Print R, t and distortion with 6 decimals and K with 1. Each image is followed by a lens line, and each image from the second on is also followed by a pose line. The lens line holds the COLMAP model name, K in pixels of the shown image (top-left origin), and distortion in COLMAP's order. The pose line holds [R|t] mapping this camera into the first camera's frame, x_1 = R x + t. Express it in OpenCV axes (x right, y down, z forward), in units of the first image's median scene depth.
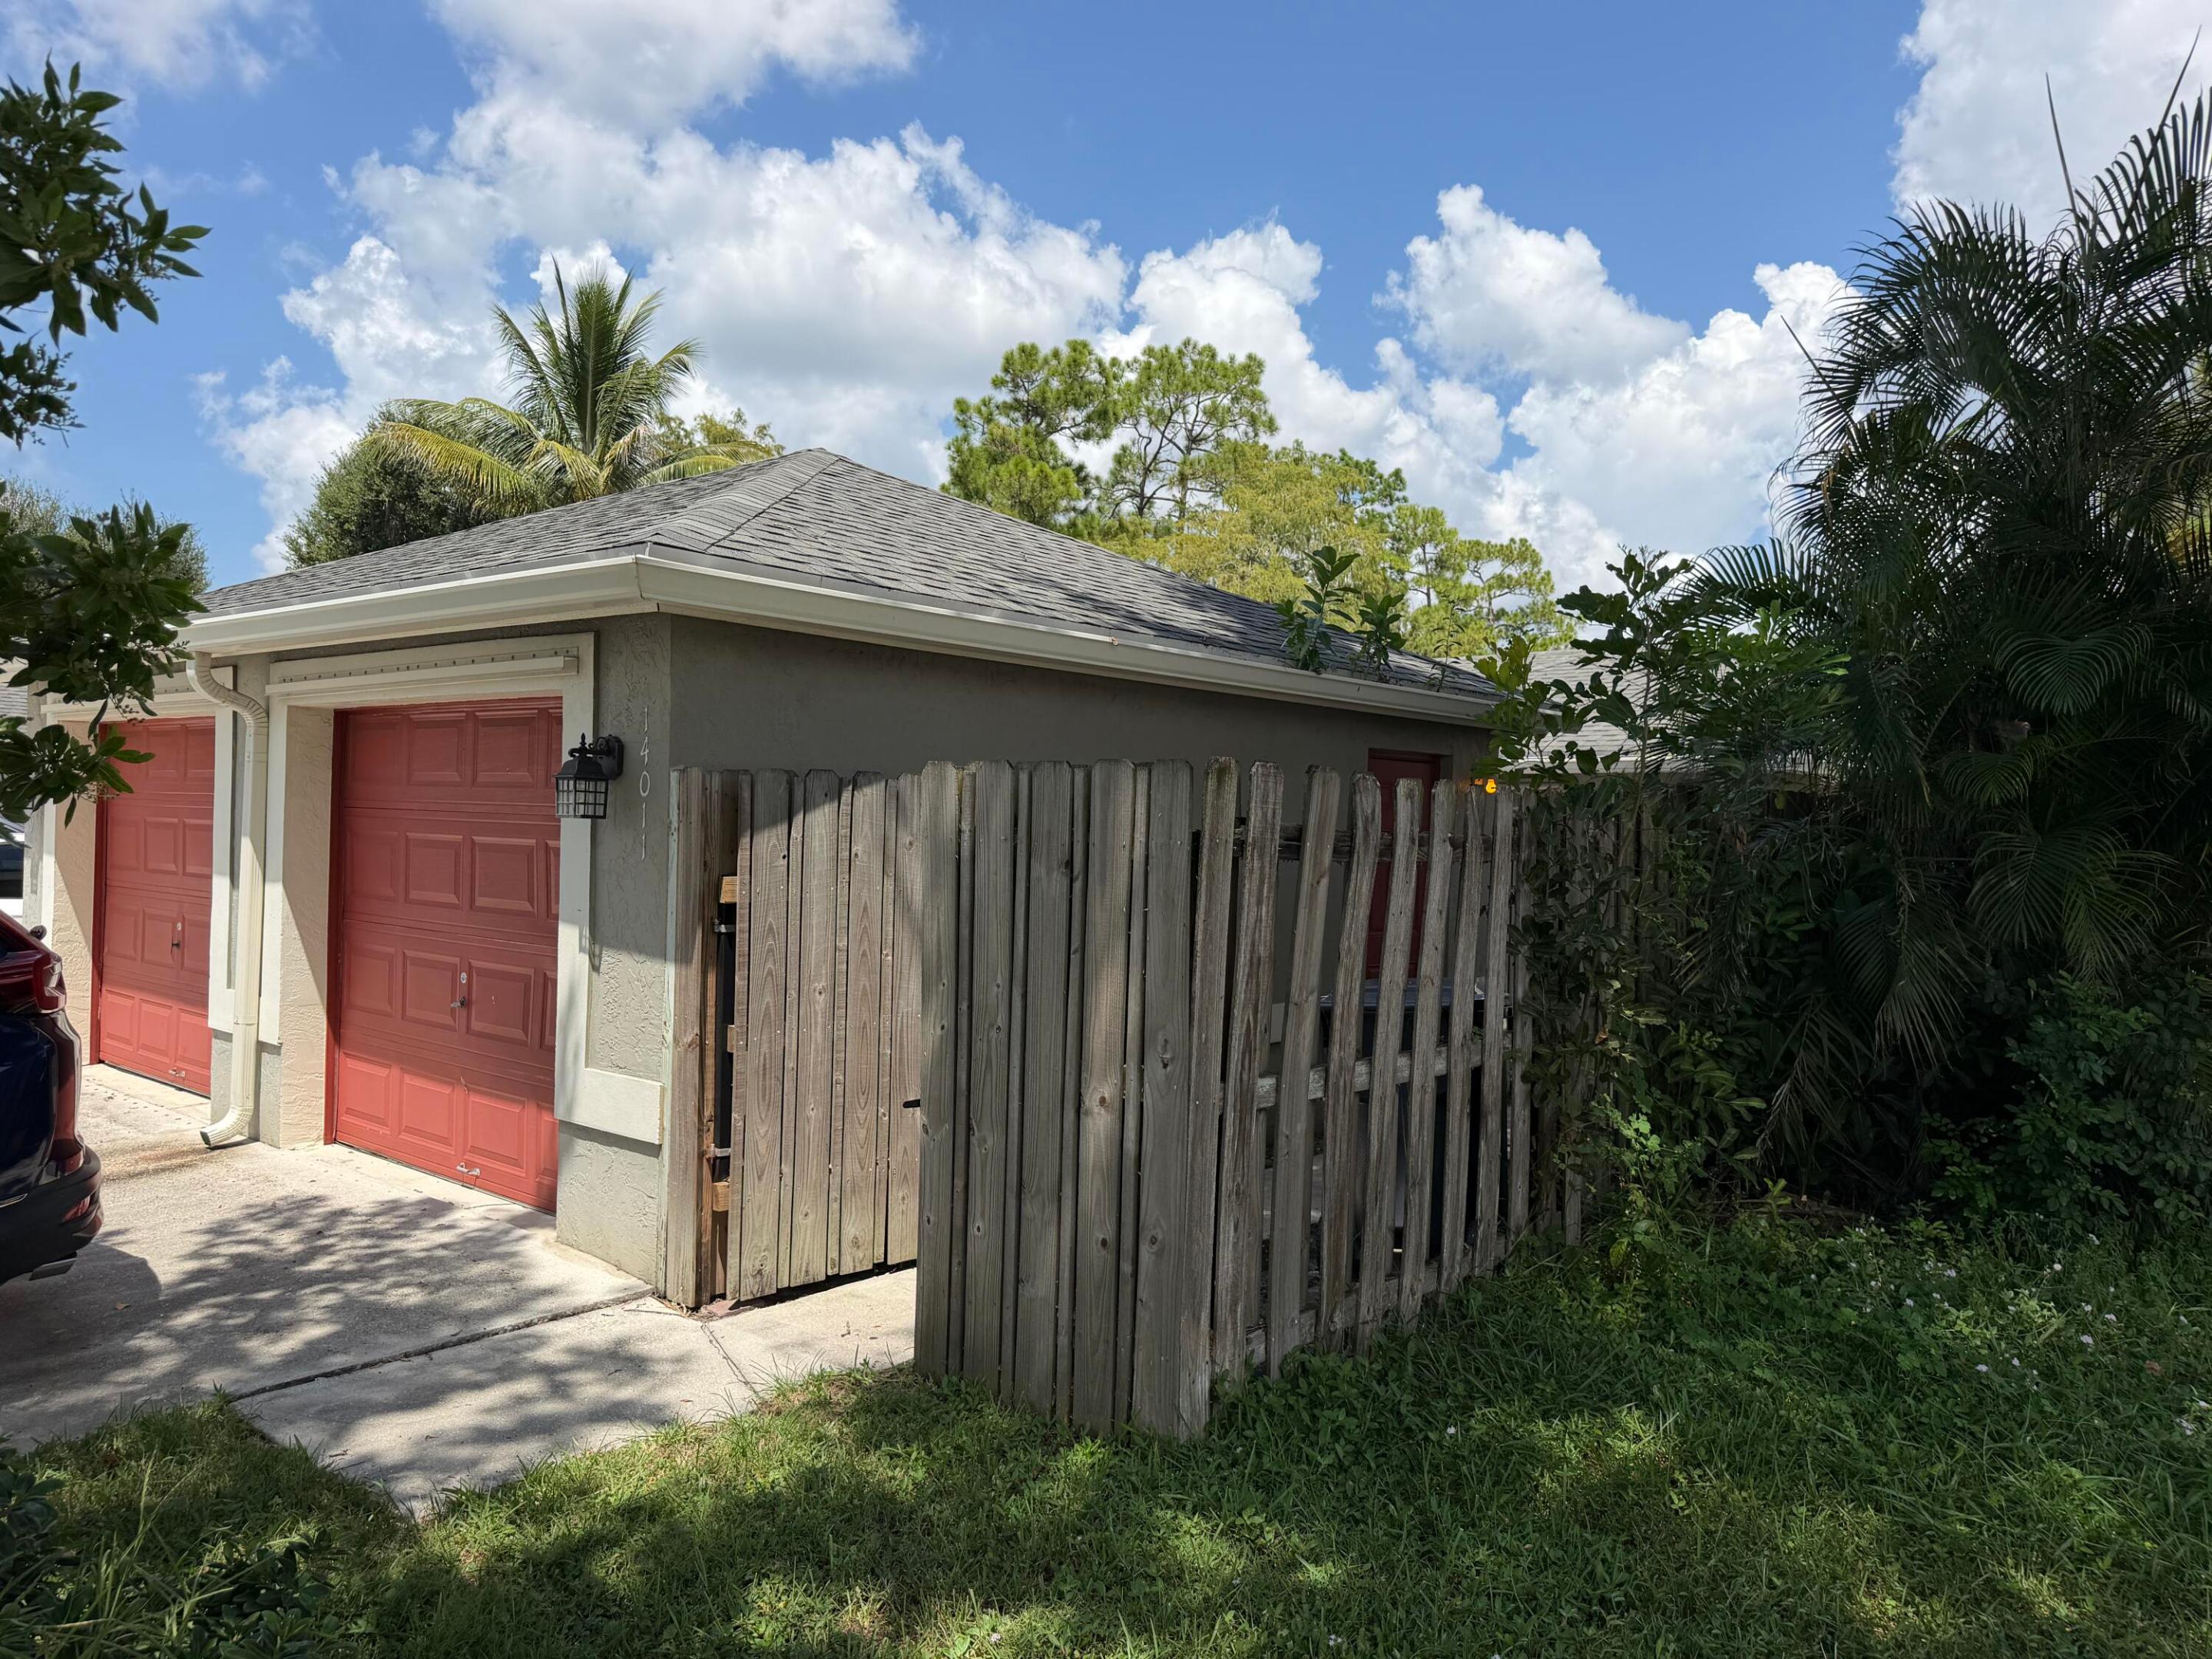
lens RADIAL K [[1504.9, 0, 1106.9], [0, 1504.9, 828.8], [0, 0, 1]] dist [-0.003586, -0.001399]
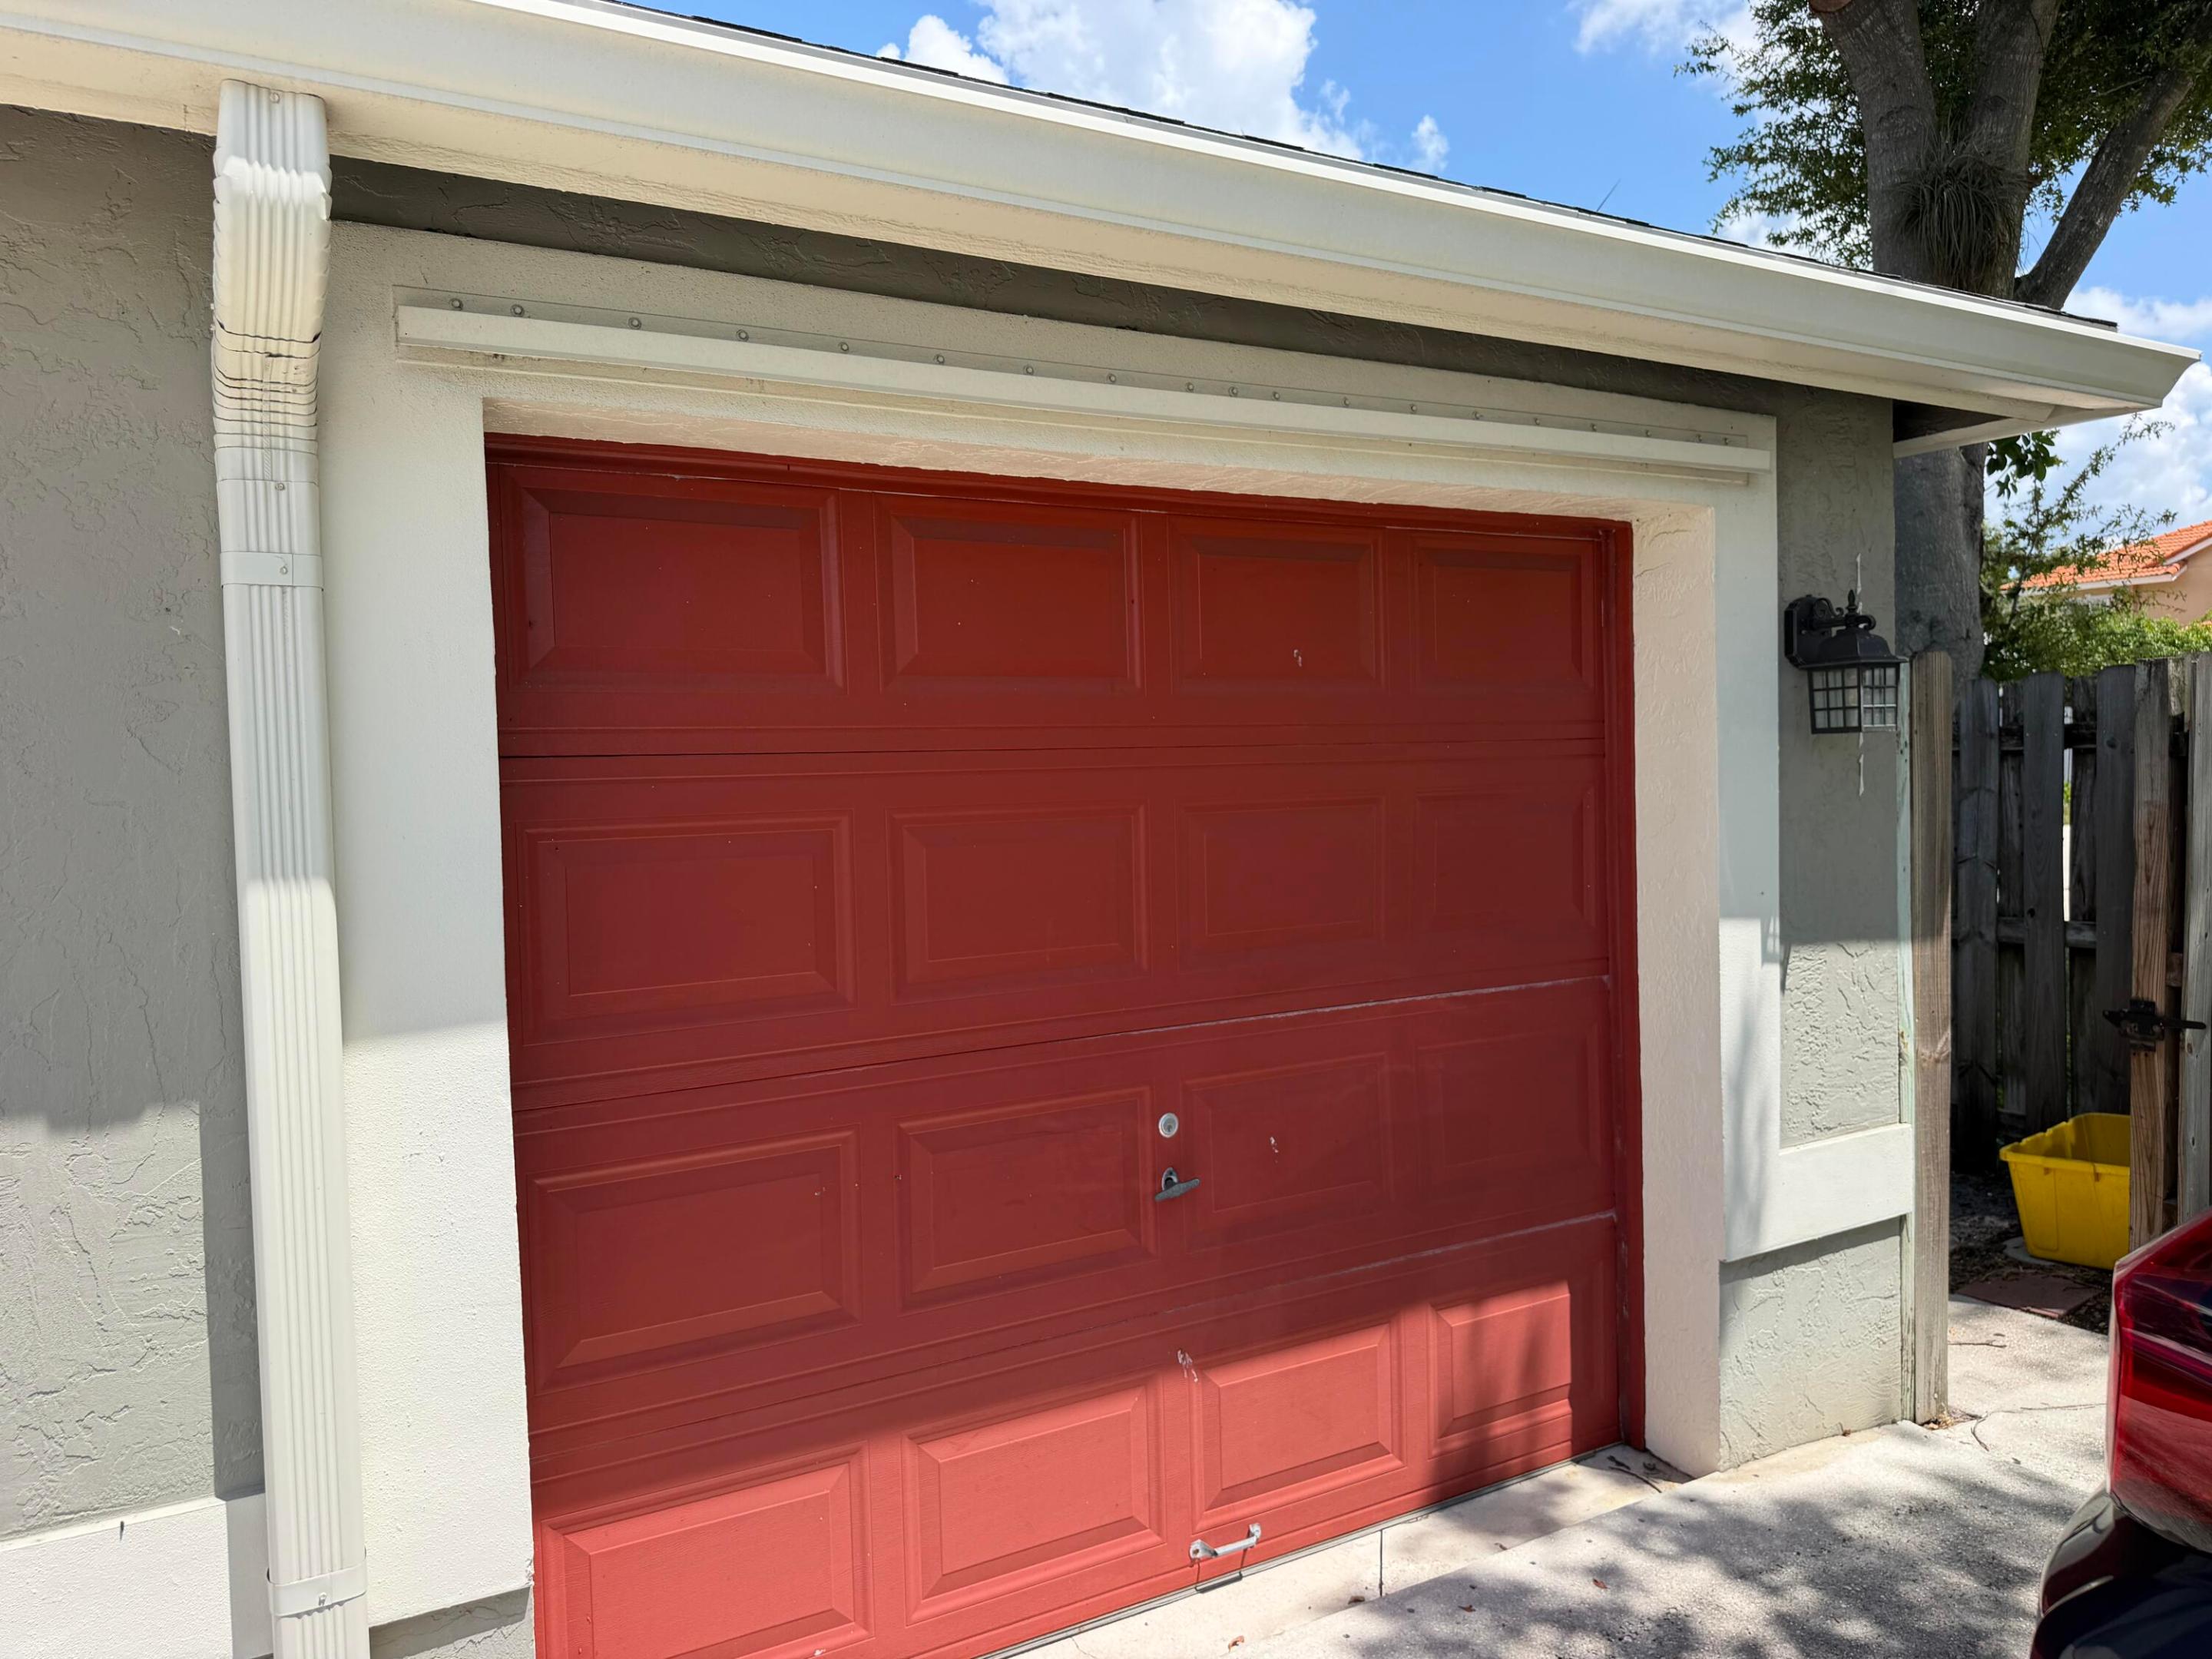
lens RADIAL K [[1576.6, 0, 1107.7], [0, 1576.6, 834.5], [0, 0, 1]] dist [-0.001687, 0.001669]
pose [[0.352271, -0.078229, 0.932623, -1.015388], [0.035748, 0.996898, 0.070117, -0.021186], [-0.935215, 0.008639, 0.353975, 1.023755]]
